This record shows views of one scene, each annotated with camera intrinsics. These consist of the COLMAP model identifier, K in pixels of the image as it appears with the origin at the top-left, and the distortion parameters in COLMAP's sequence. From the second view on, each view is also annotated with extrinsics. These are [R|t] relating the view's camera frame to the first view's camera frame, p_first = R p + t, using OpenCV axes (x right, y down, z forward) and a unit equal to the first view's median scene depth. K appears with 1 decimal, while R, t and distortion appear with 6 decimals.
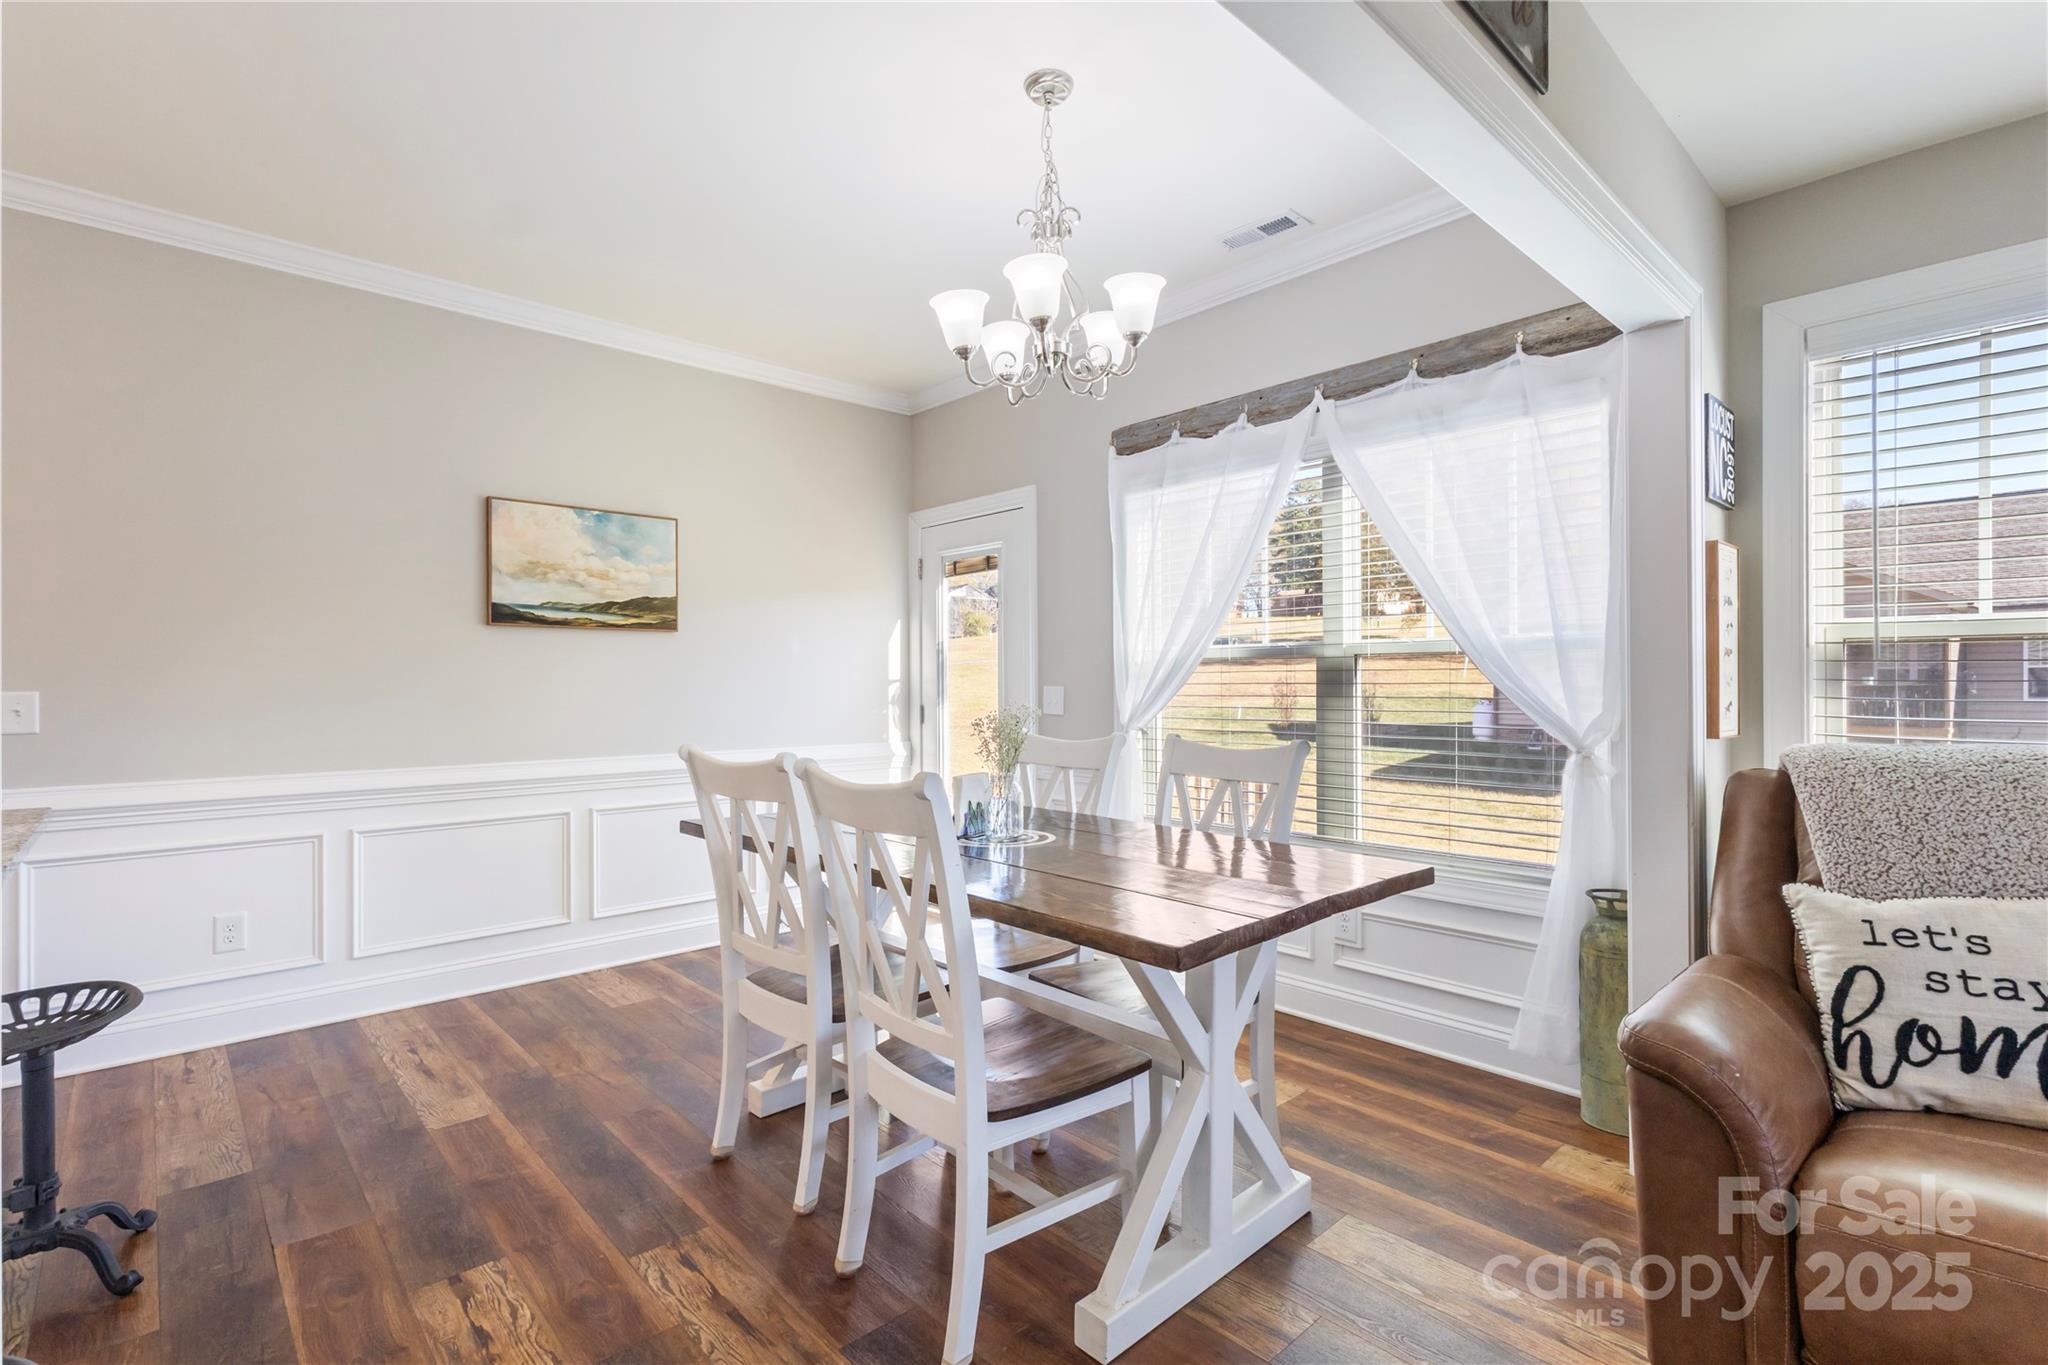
lens RADIAL K [[950.8, 0, 1015.9], [0, 950.8, 689.7], [0, 0, 1]] dist [0.003389, 0.001642]
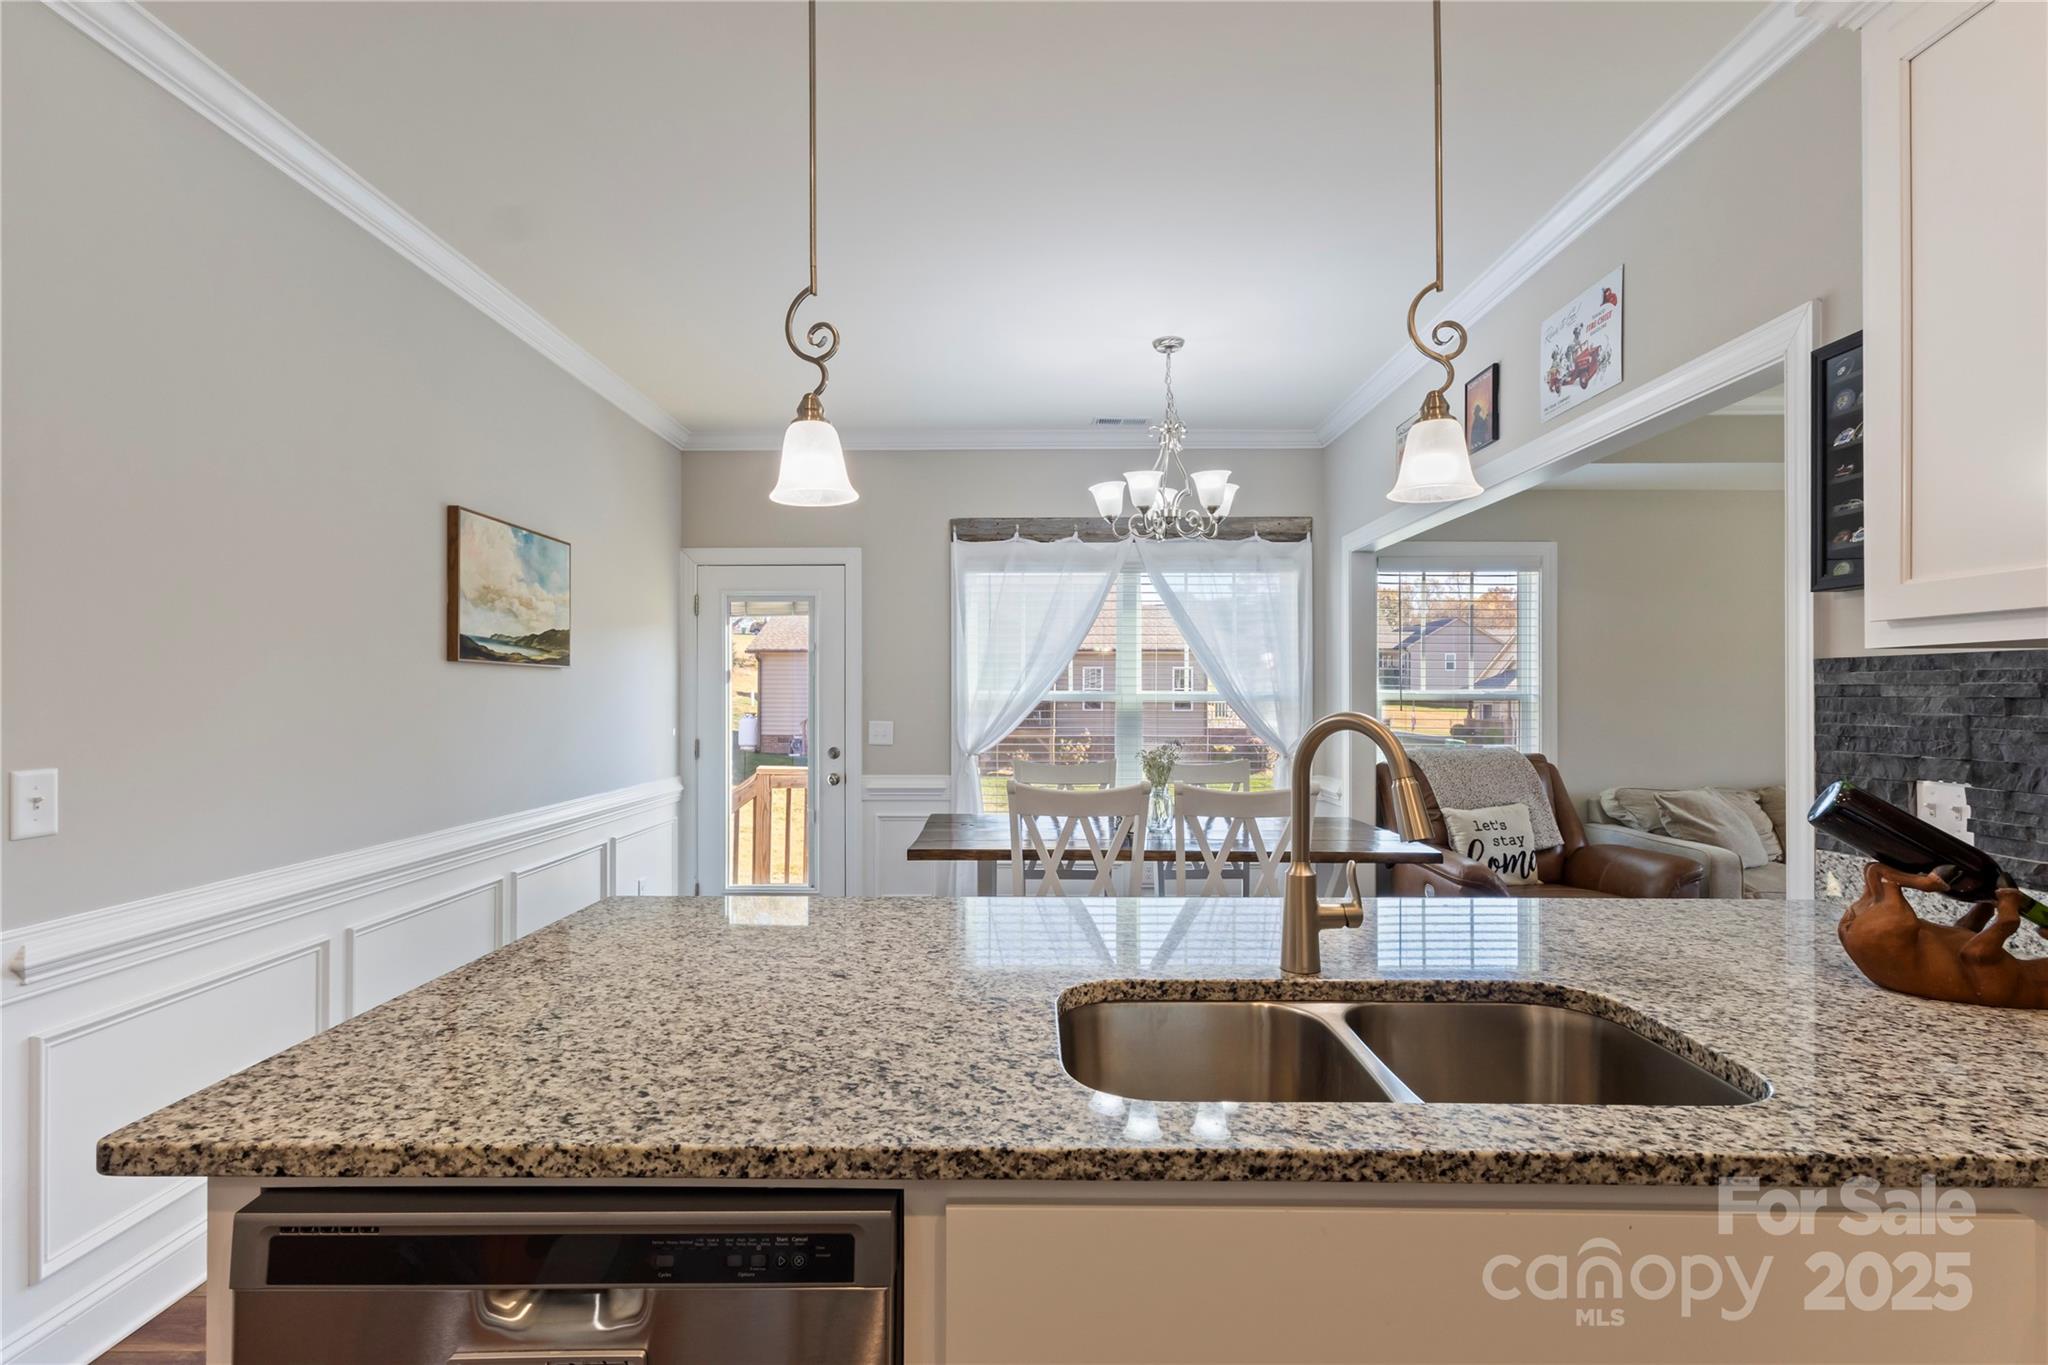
lens RADIAL K [[950.8, 0, 1015.9], [0, 950.8, 689.7], [0, 0, 1]] dist [0.003389, 0.001642]
pose [[0.684625, 0.007478, 0.728857, -0.818127], [0.000949, 0.999937, -0.011151, -0.033002], [-0.728895, 0.008326, 0.684575, 0.075375]]
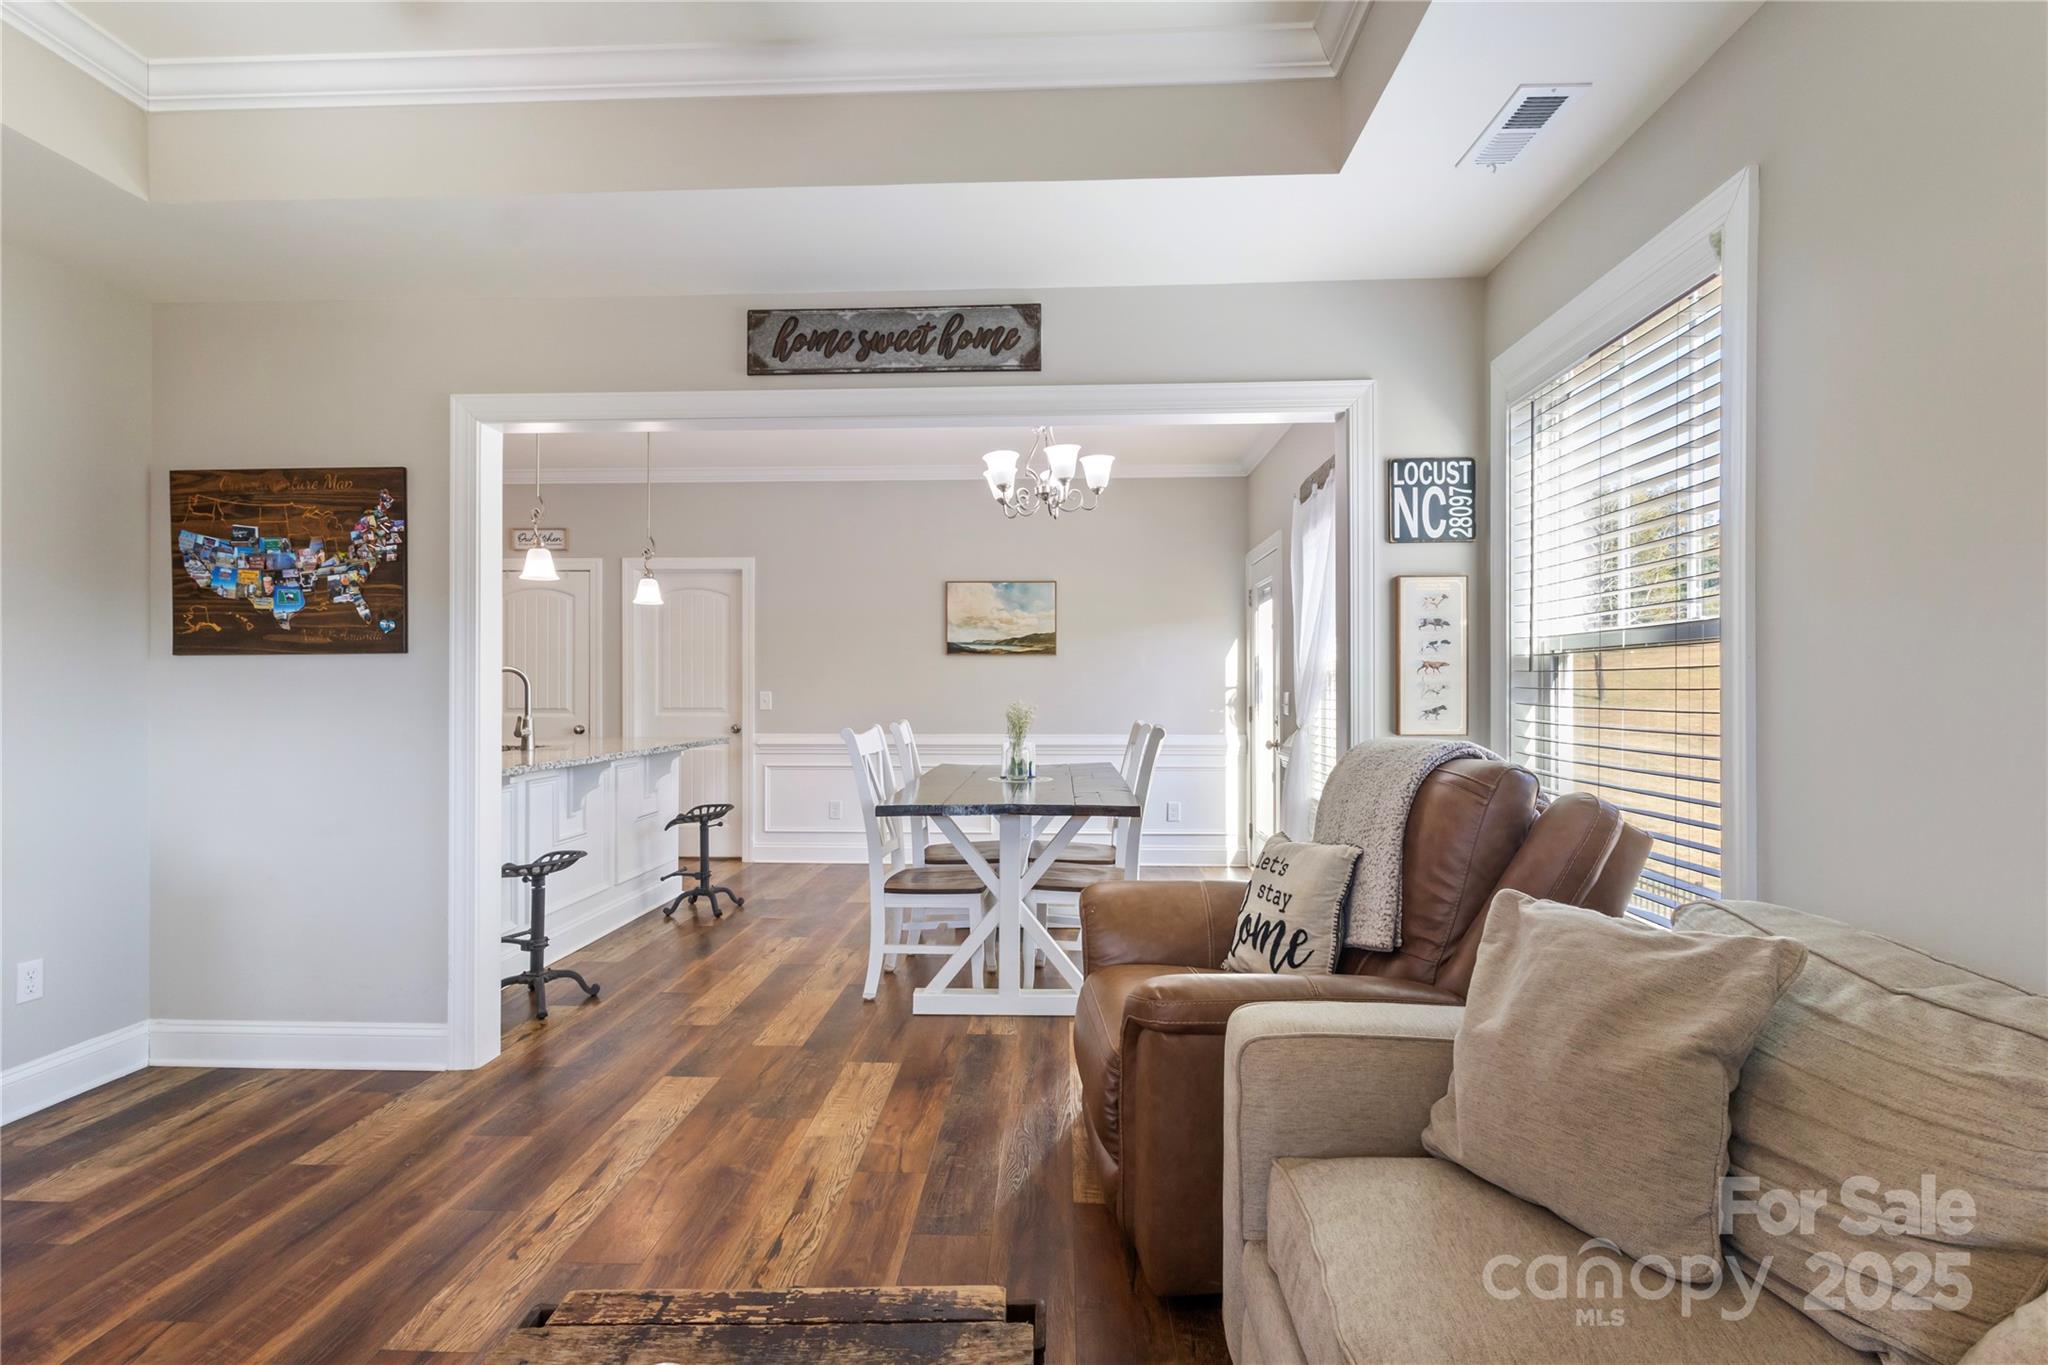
lens RADIAL K [[950.8, 0, 1015.9], [0, 950.8, 689.7], [0, 0, 1]] dist [0.003389, 0.001642]
pose [[0.706627, 0.002751, -0.707581, 0.764151], [-0.006778, 0.999973, -0.002882, -0.000563], [0.707554, 0.006833, 0.706626, -0.139107]]
